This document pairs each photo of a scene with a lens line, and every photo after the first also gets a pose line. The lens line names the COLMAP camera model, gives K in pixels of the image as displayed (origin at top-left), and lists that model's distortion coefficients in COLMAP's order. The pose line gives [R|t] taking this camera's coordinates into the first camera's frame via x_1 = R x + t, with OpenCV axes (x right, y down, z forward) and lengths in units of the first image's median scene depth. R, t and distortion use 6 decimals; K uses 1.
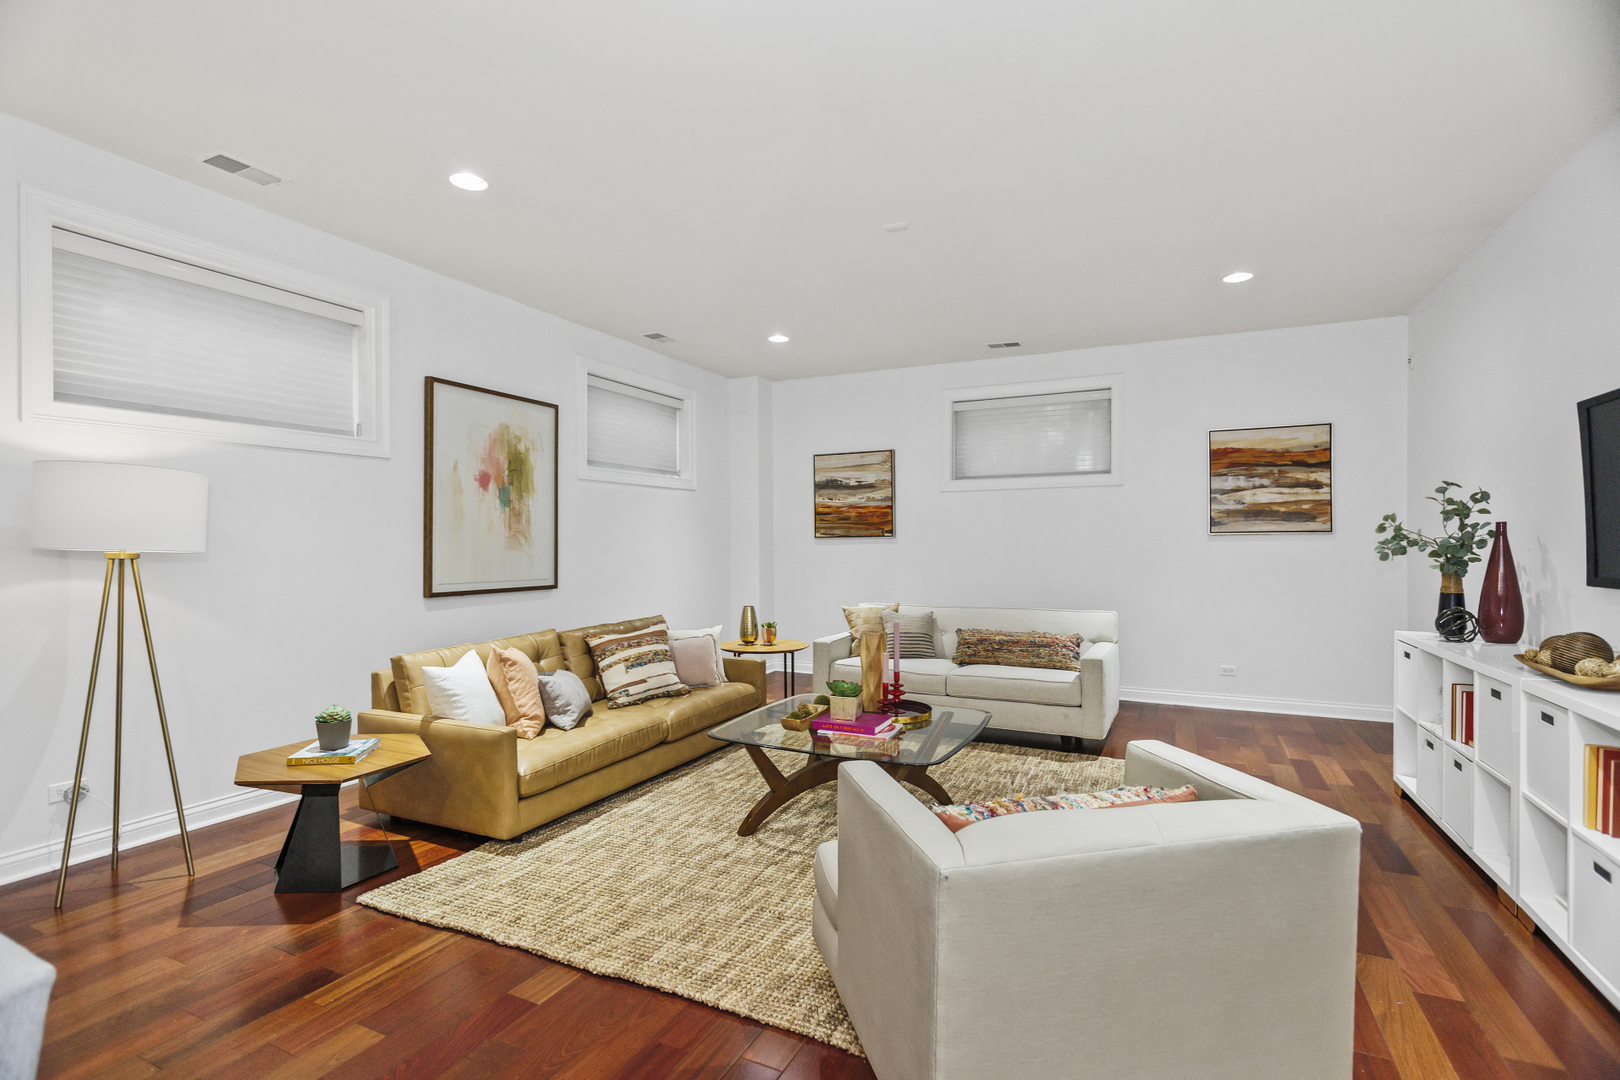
lens RADIAL K [[766.0, 0, 806.9], [0, 766.0, 534.8], [0, 0, 1]] dist [-0.006686, 0.004209]
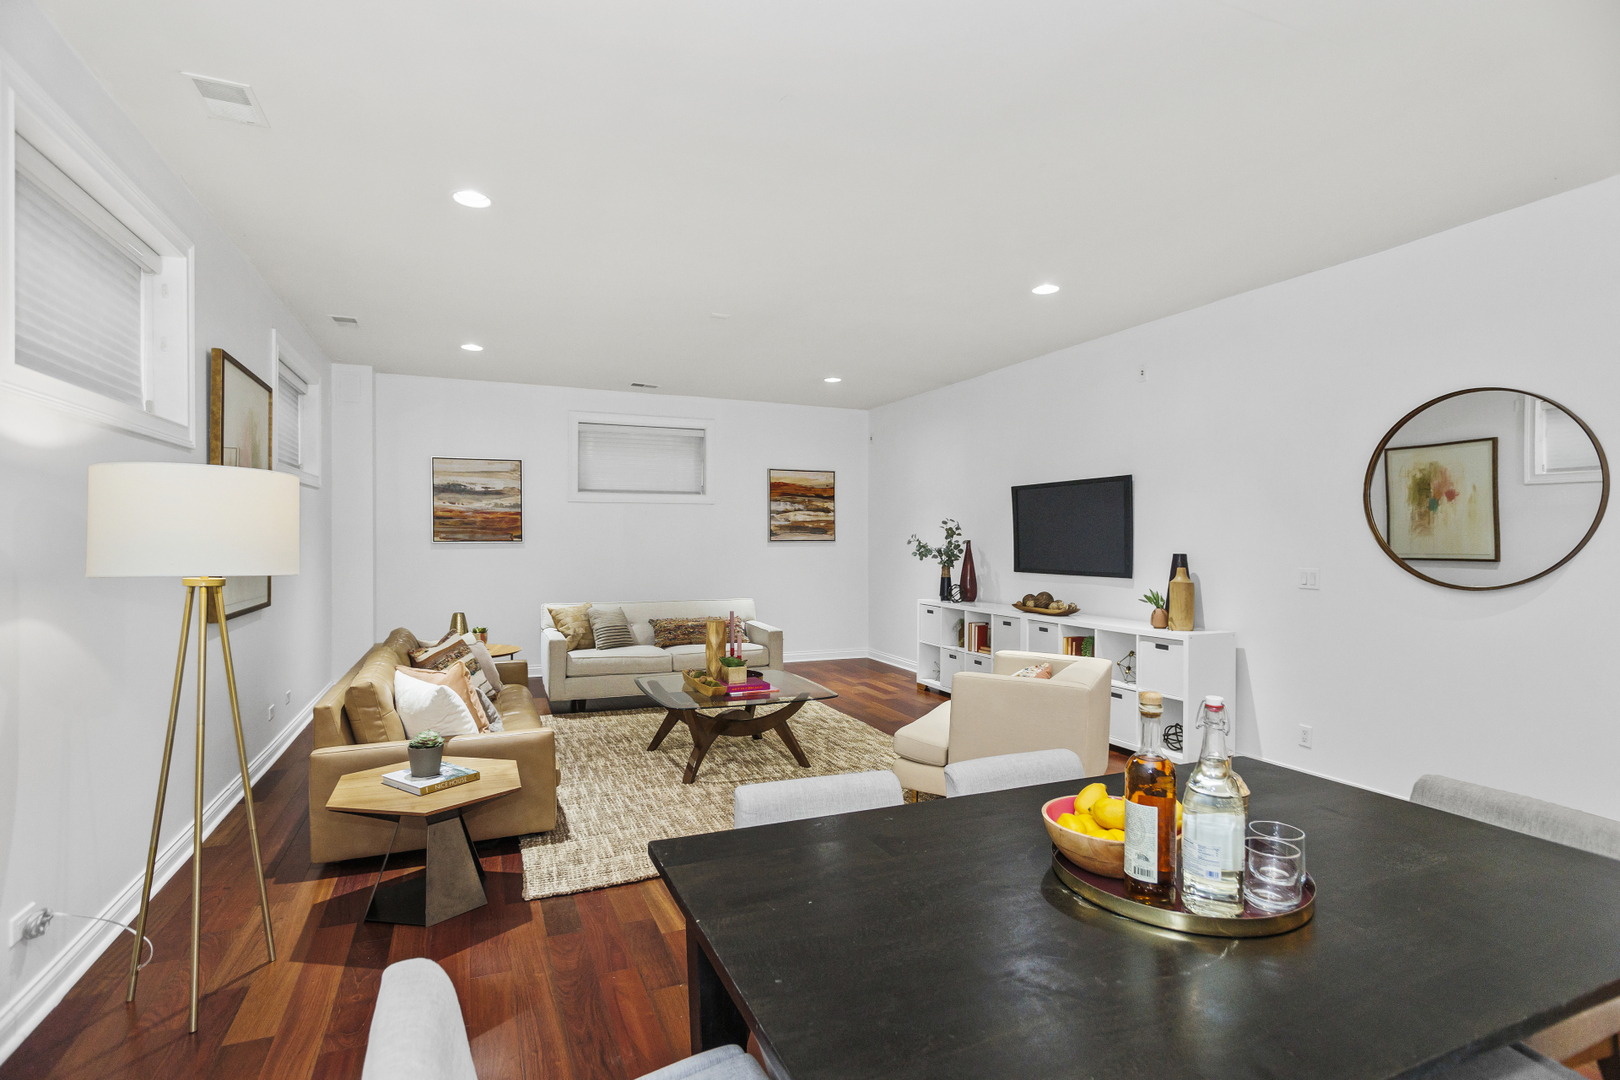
lens RADIAL K [[766.0, 0, 801.2], [0, 766.0, 537.0], [0, 0, 1]] dist [-0.006686, 0.004209]
pose [[0.664388, 0.007712, 0.747348, -0.598032], [-0.013743, 0.999904, 0.001900, -0.016029], [-0.747261, -0.011533, 0.664430, 0.008480]]
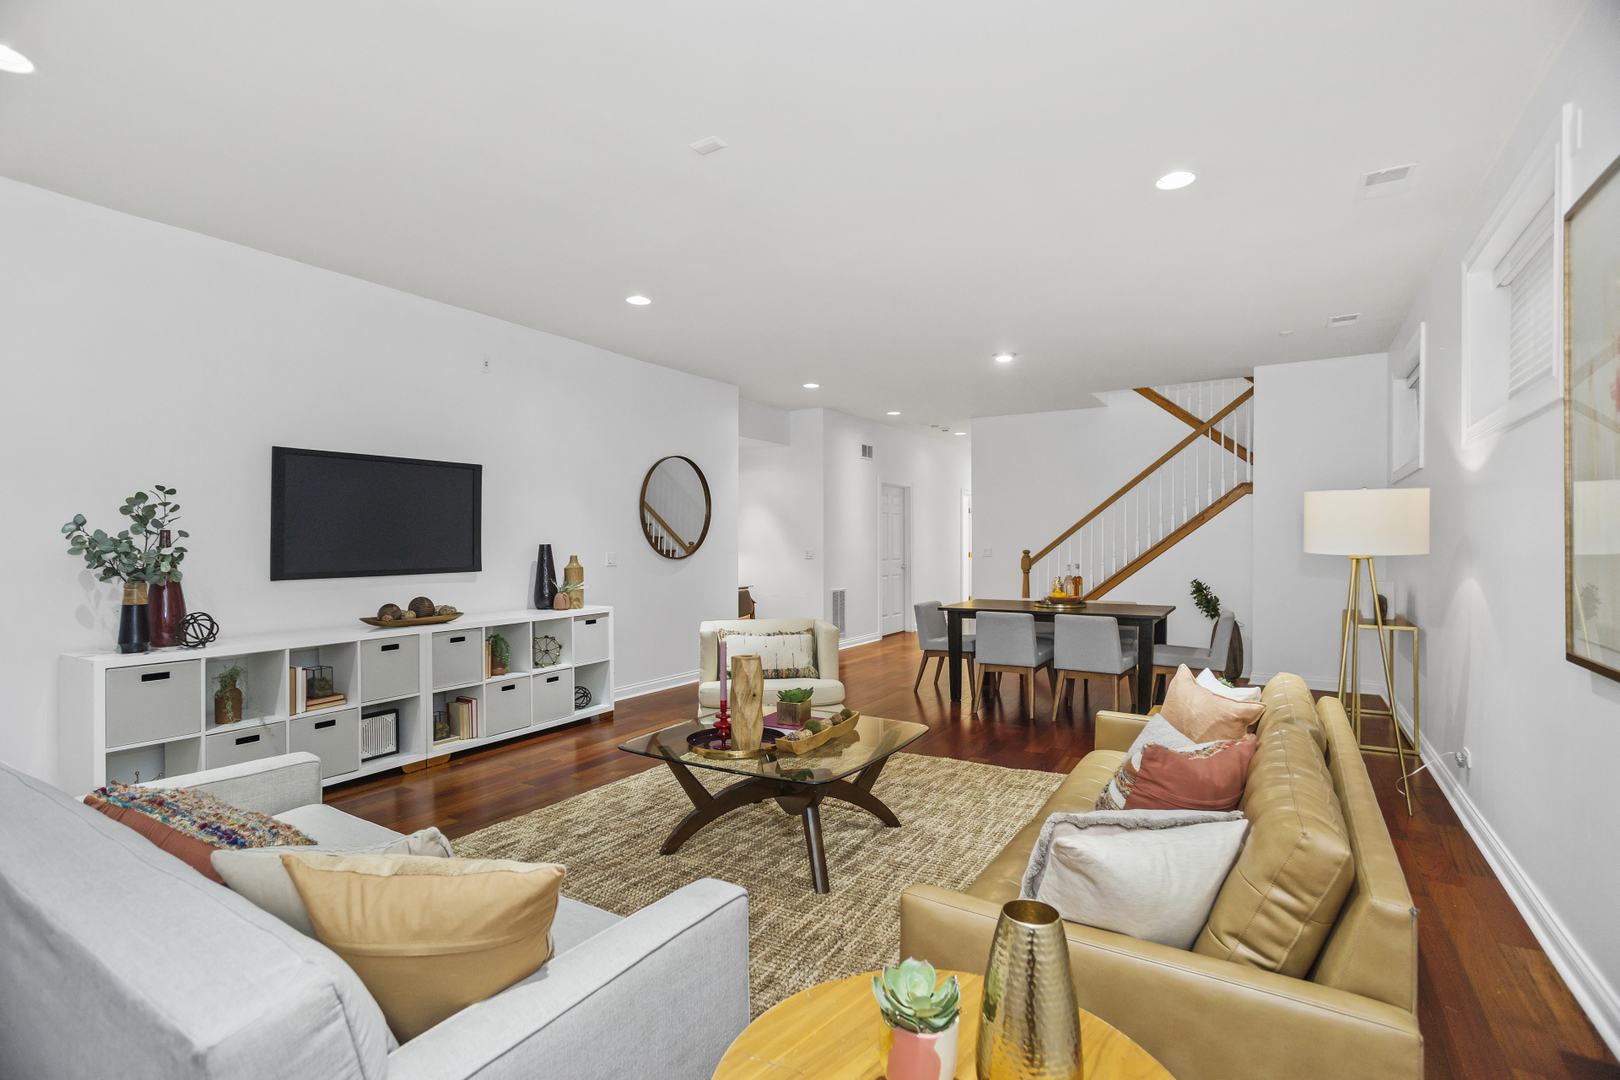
lens RADIAL K [[766.0, 0, 816.1], [0, 766.0, 542.1], [0, 0, 1]] dist [-0.006686, 0.004209]
pose [[-0.995445, 0.002194, 0.095311, -0.049059], [0.001046, 0.999926, -0.012100, 0.010447], [-0.095331, -0.011945, -0.995374, 1.344321]]
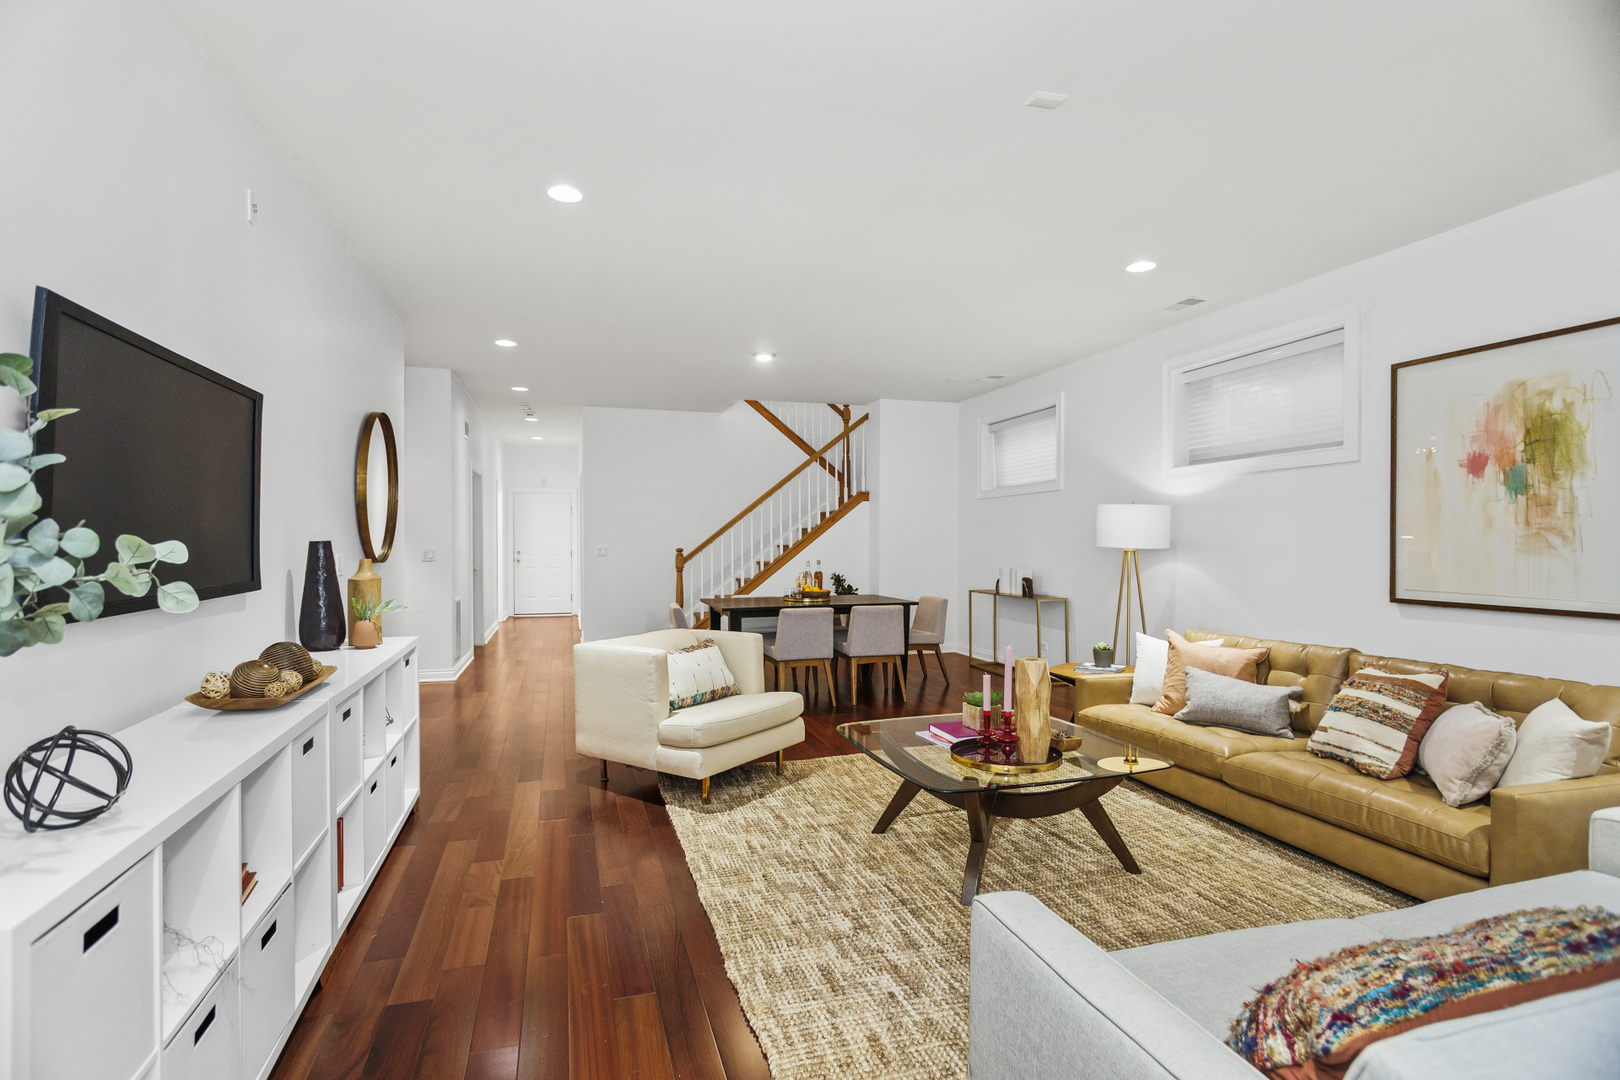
lens RADIAL K [[766.0, 0, 811.4], [0, 766.0, 545.8], [0, 0, 1]] dist [-0.006686, 0.004209]
pose [[-0.728931, 0.003567, -0.684578, 0.576652], [0.006677, 0.999976, -0.001899, 0.008398], [0.684555, -0.005955, -0.728937, 1.045903]]
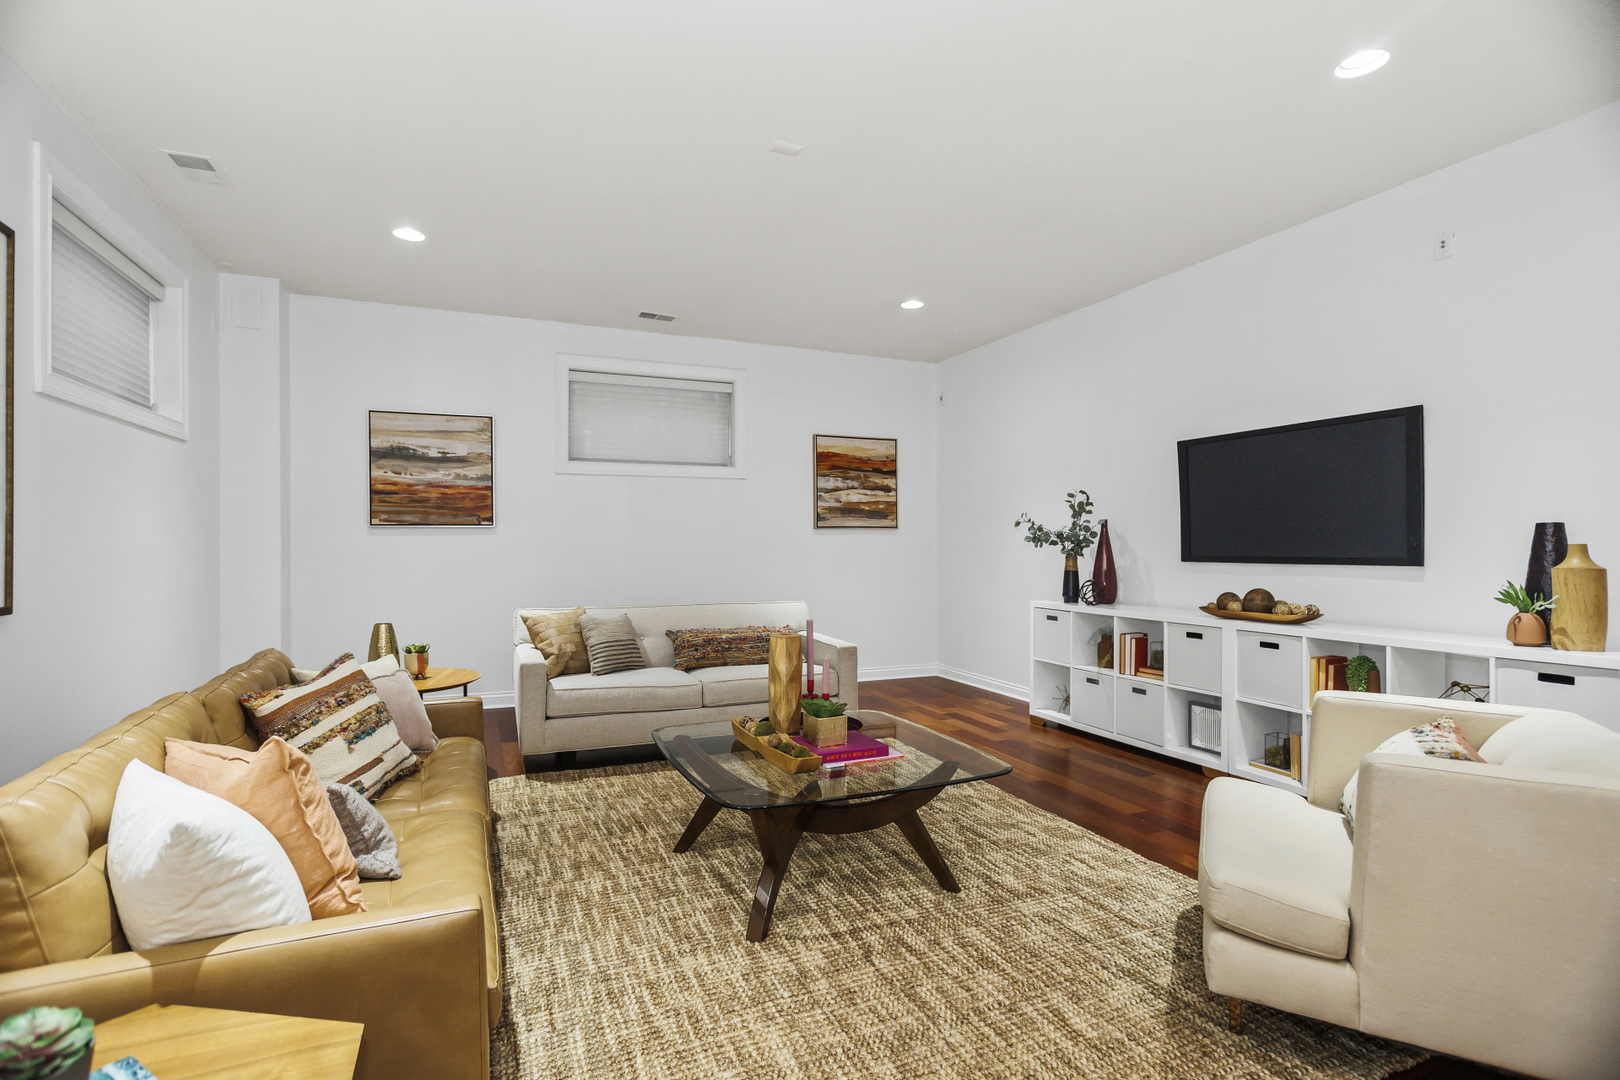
lens RADIAL K [[766.0, 0, 803.5], [0, 766.0, 533.7], [0, 0, 1]] dist [-0.006686, 0.004209]
pose [[0.662026, 0.013385, 0.749362, -0.377905], [-0.010502, 0.999908, -0.008582, 0.019630], [-0.749408, -0.002188, 0.662105, 0.332569]]
